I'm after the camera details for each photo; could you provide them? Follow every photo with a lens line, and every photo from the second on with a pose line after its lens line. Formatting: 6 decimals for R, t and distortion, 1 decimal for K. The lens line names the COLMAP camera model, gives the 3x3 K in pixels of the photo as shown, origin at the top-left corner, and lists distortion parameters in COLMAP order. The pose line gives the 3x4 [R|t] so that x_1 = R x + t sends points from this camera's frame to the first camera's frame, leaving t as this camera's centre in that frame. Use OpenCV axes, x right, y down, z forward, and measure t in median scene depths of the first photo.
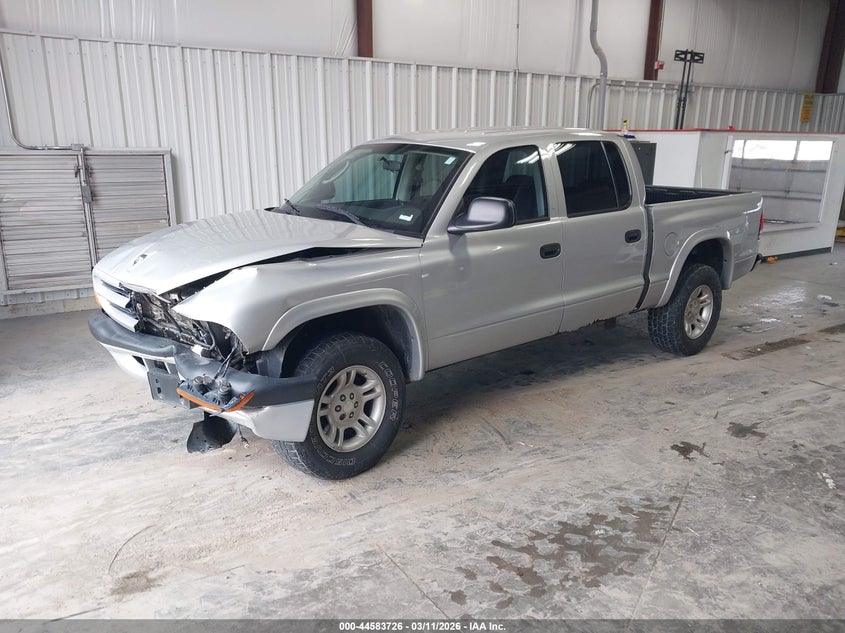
lens RADIAL K [[628.0, 0, 422.5], [0, 628.0, 316.5], [0, 0, 1]] dist [-0.027409, -0.001354]
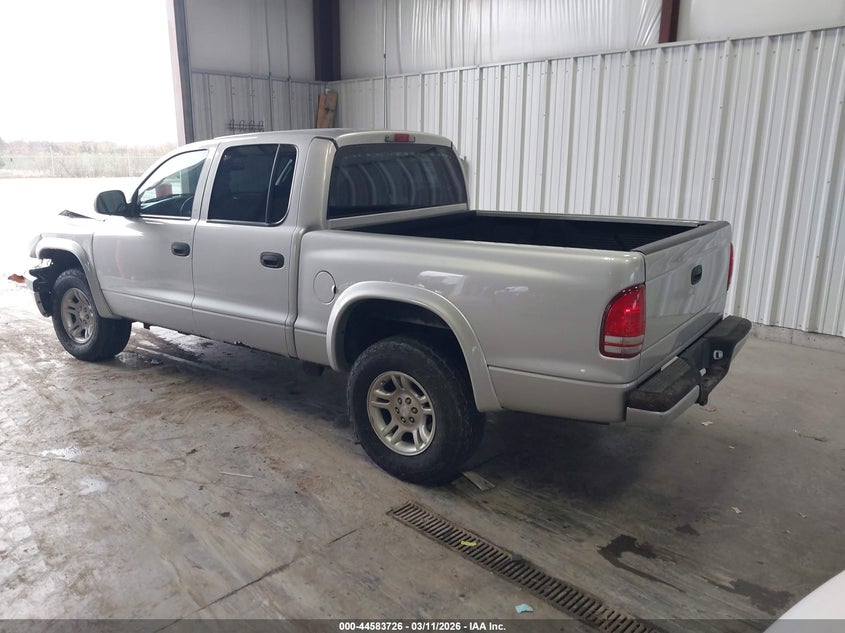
lens RADIAL K [[670.2, 0, 422.5], [0, 670.2, 316.5], [0, 0, 1]] dist [0.060977, -0.109193]
pose [[0.263332, 0.218843, -0.939555, 1.015940], [-0.258600, 0.954299, 0.149798, -0.197470], [0.929399, 0.203523, 0.307890, 0.767713]]
